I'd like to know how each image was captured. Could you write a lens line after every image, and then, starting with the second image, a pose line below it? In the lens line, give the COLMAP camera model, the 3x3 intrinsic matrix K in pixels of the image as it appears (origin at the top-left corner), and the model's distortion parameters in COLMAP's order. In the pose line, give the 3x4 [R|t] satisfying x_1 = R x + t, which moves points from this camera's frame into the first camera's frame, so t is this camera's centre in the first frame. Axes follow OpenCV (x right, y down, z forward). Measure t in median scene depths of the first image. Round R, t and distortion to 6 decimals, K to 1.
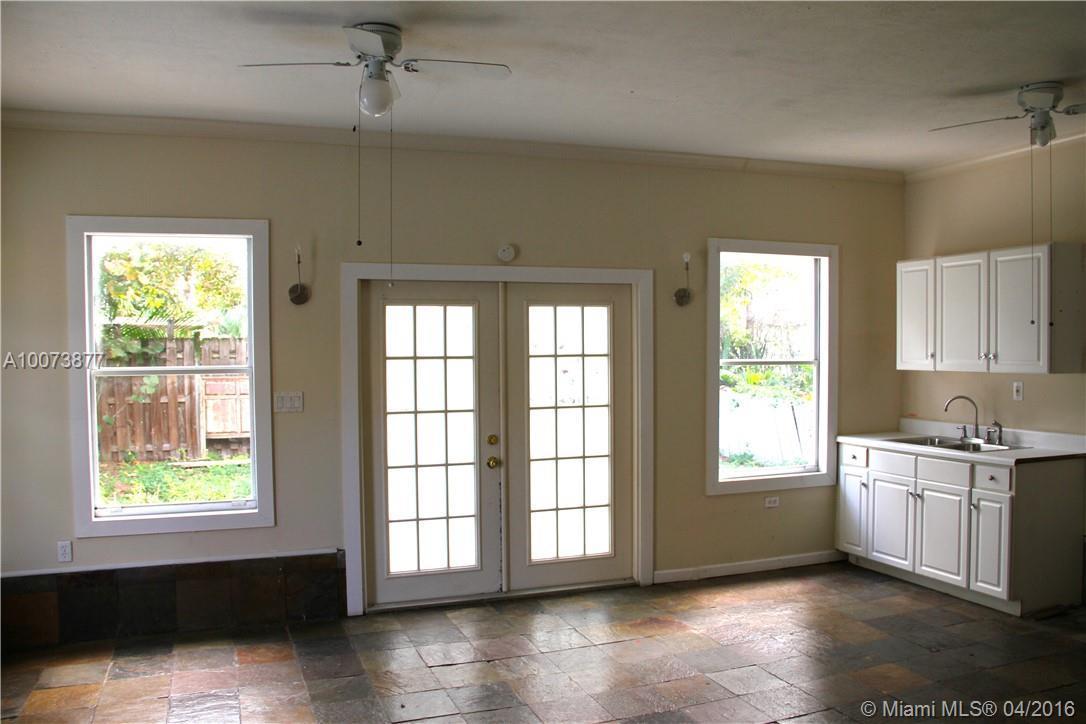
lens RADIAL K [[892.2, 0, 543.0], [0, 892.2, 362.0], [0, 0, 1]] dist [-0.165918, 0.145676]
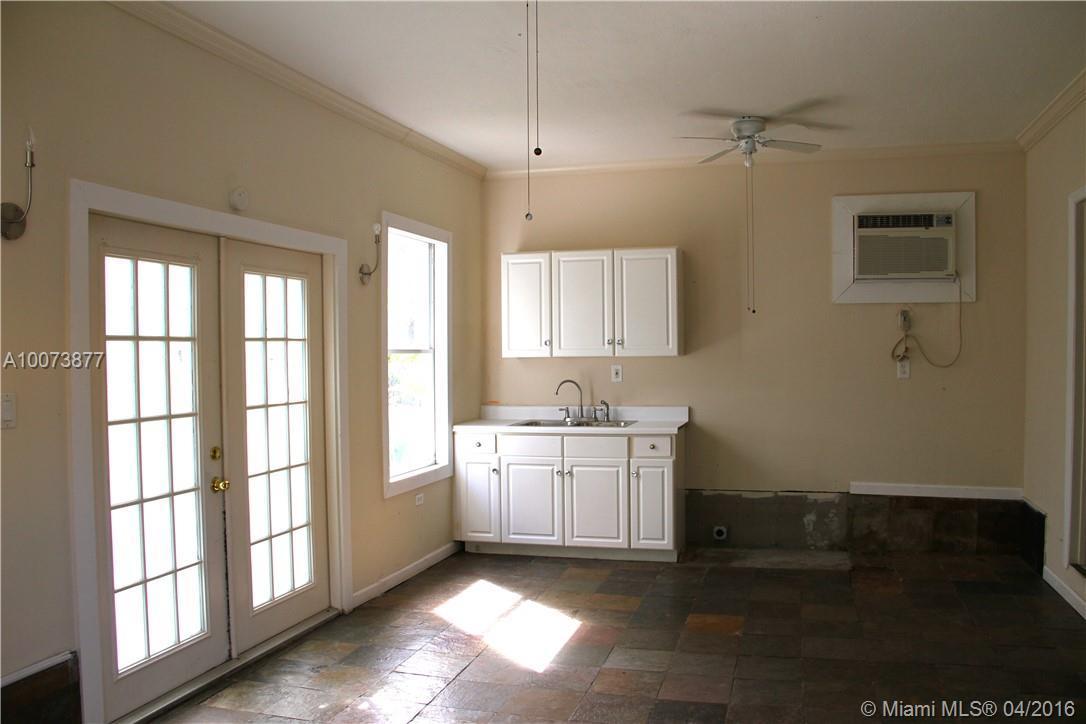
lens RADIAL K [[892.2, 0, 543.0], [0, 892.2, 362.0], [0, 0, 1]] dist [-0.165918, 0.145676]
pose [[0.613891, -0.009779, 0.789330, -0.446302], [0.019093, 0.999815, -0.002463, 0.019616], [-0.789160, 0.016583, 0.613964, 0.345861]]
